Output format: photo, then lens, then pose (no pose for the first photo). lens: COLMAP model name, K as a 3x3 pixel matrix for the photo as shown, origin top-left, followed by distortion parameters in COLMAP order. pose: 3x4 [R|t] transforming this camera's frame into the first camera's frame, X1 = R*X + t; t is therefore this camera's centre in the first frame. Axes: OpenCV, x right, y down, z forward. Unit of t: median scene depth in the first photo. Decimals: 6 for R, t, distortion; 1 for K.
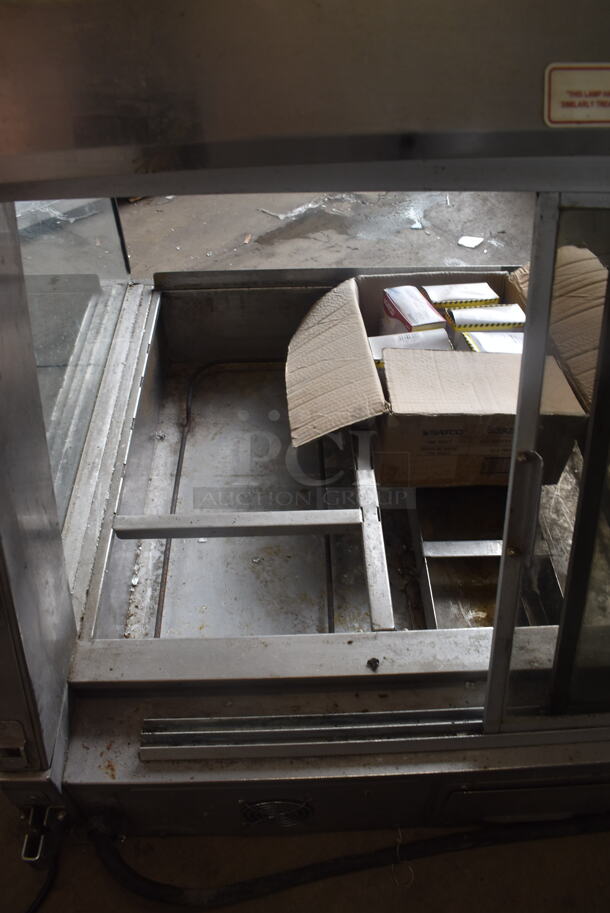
lens RADIAL K [[701.3, 0, 305.0], [0, 701.3, 456.5], [0, 0, 1]] dist [-0.088127, 0.004394]
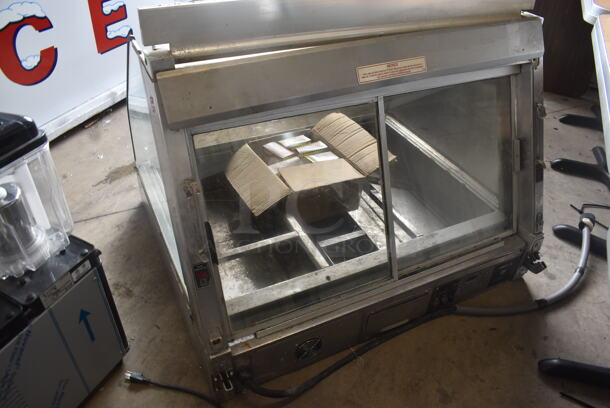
lens RADIAL K [[468.5, 0, 305.0], [0, 468.5, 204.0], [0, 0, 1]] dist [-0.088127, 0.004394]
pose [[0.910810, -0.211147, 0.354742, -0.372058], [0.253136, 0.964450, -0.075880, 0.096397], [-0.326109, 0.158911, 0.931880, -0.445879]]
